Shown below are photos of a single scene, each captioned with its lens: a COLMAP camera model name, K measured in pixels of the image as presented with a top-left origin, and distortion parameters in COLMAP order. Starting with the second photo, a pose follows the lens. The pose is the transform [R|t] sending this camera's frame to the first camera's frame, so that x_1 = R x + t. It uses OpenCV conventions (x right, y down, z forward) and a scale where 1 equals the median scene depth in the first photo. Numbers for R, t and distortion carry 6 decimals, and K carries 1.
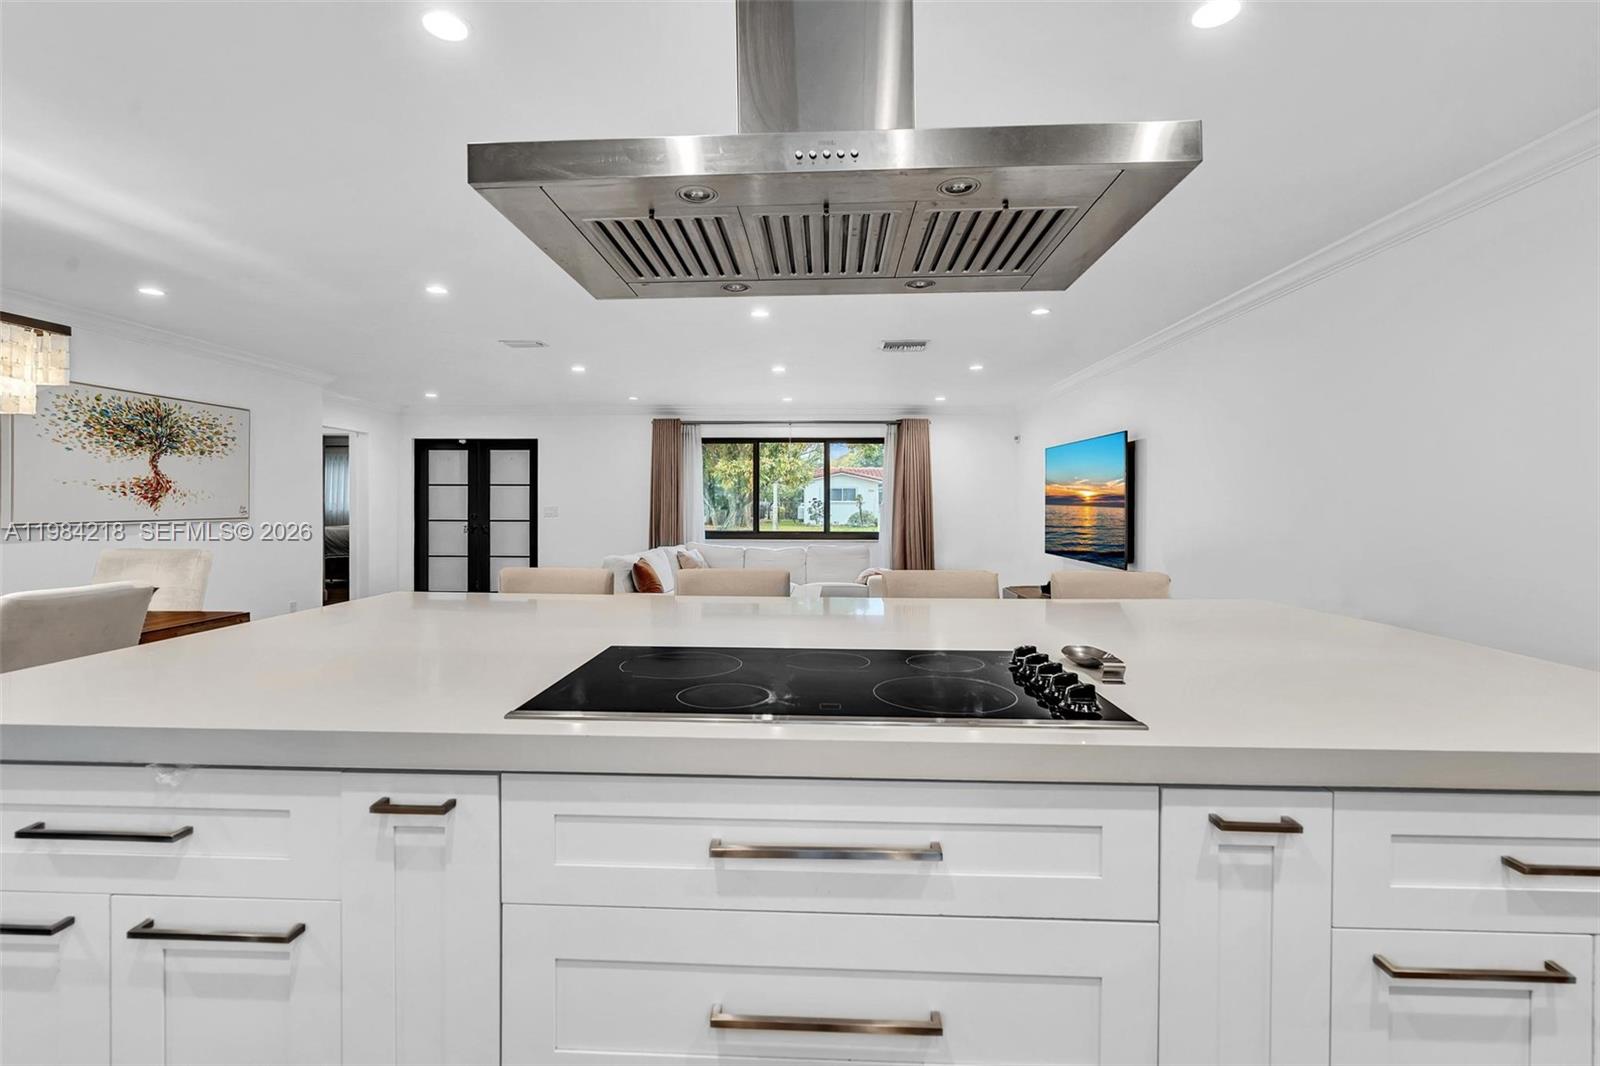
lens RADIAL K [[724.8, 0, 783.5], [0, 724.8, 503.4], [0, 0, 1]] dist [-0.001700, 0.001311]
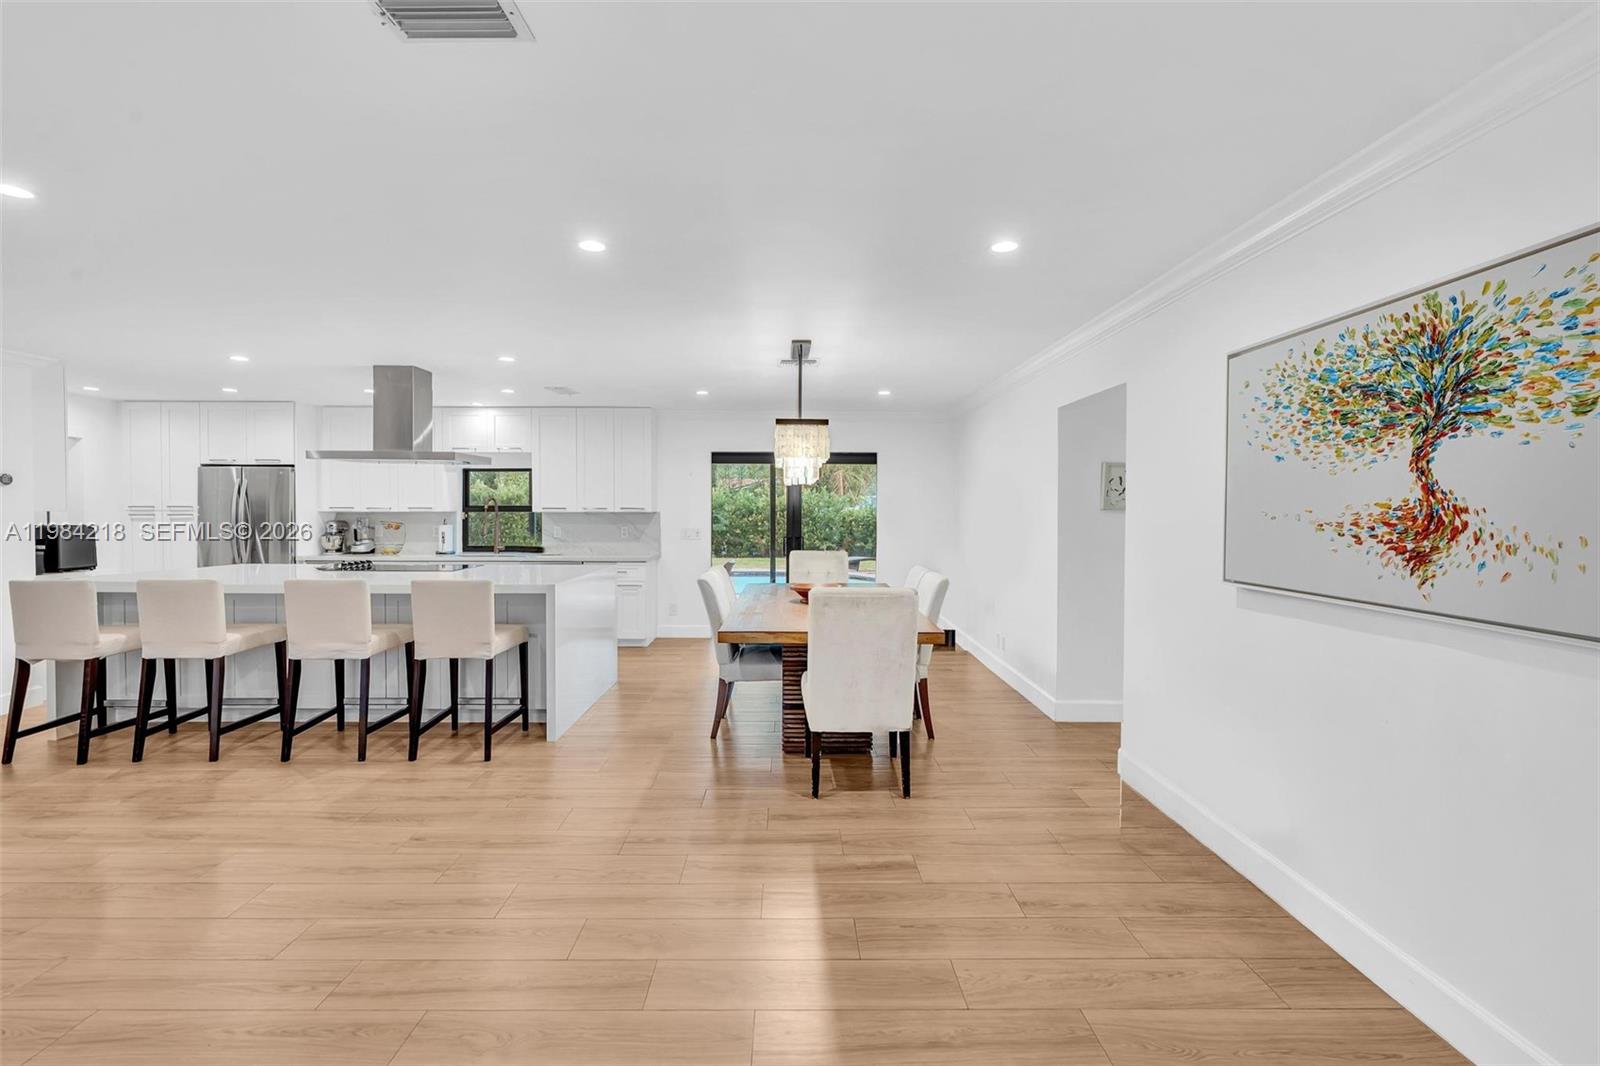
lens RADIAL K [[729.4, 0, 791.9], [0, 729.4, 521.7], [0, 0, 1]] dist [-0.005820, 0.002281]
pose [[-0.998860, -0.007662, -0.047108, -0.412926], [-0.008587, 0.999774, 0.019466, -0.023468], [0.046949, 0.019848, -0.998700, 1.113332]]
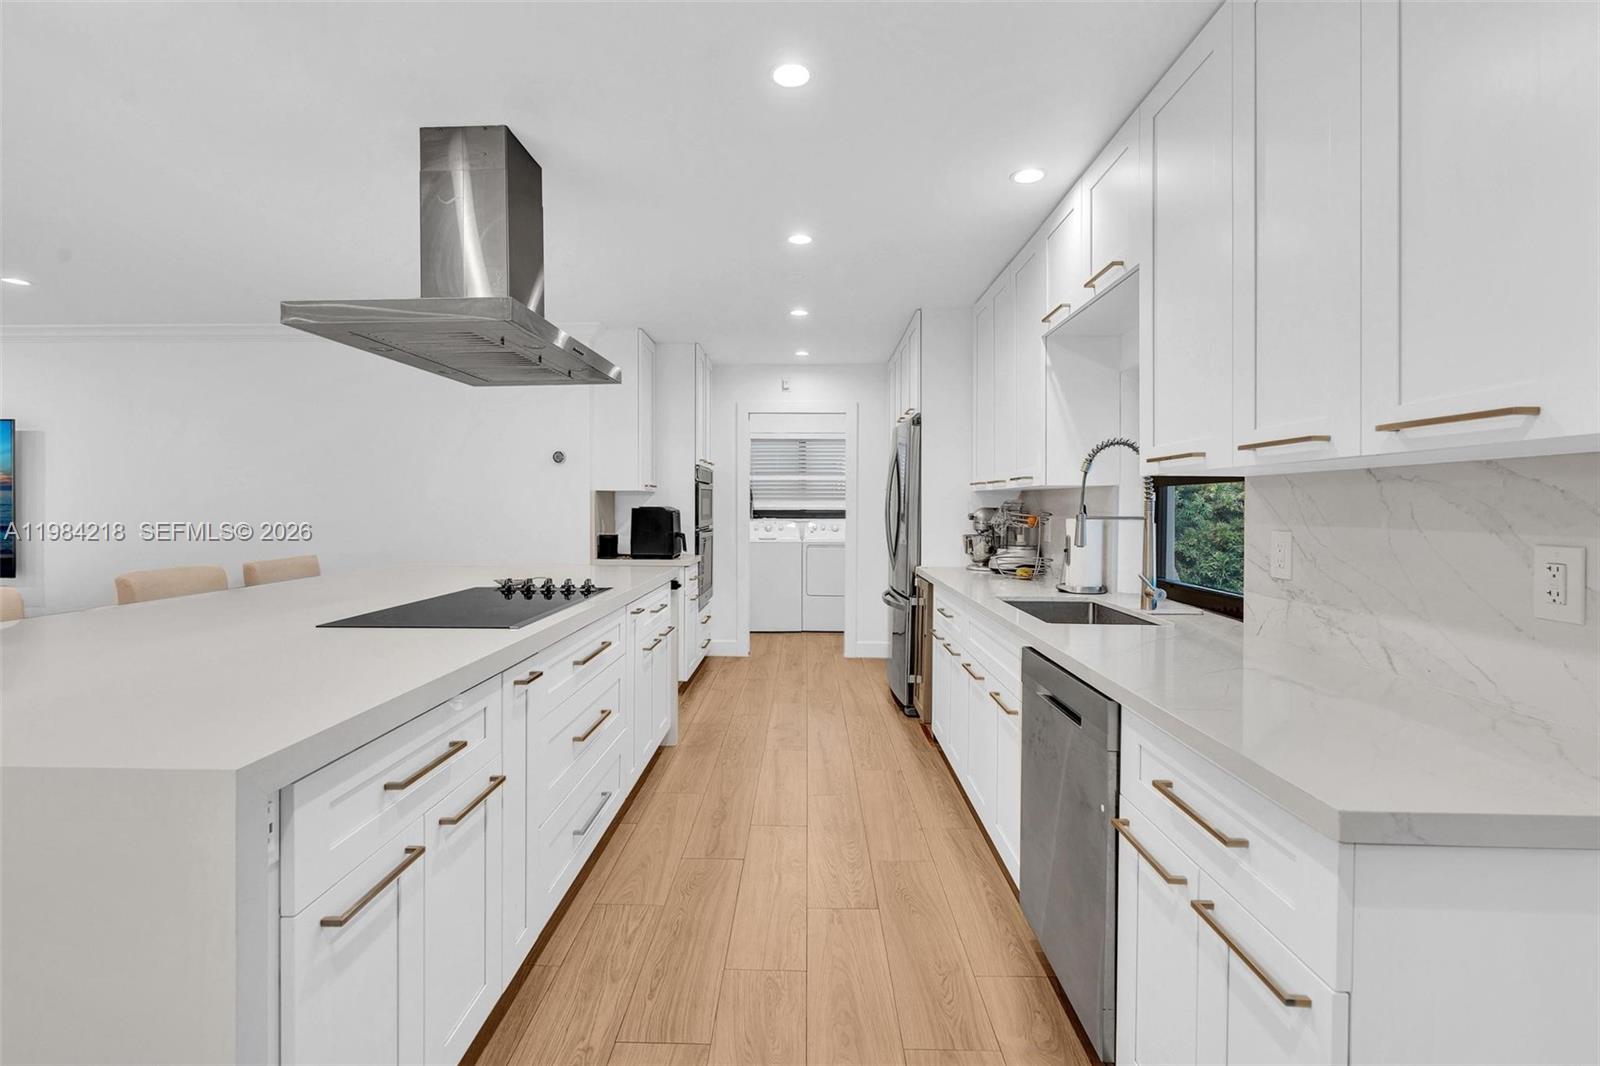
lens RADIAL K [[729.4, 0, 787.7], [0, 729.4, 516.4], [0, 0, 1]] dist [-0.005820, 0.002281]
pose [[-0.019970, -0.020291, 0.999595, -0.379956], [-0.000997, 0.999794, 0.020275, -0.000753], [-0.999800, -0.000592, -0.019986, 0.056077]]
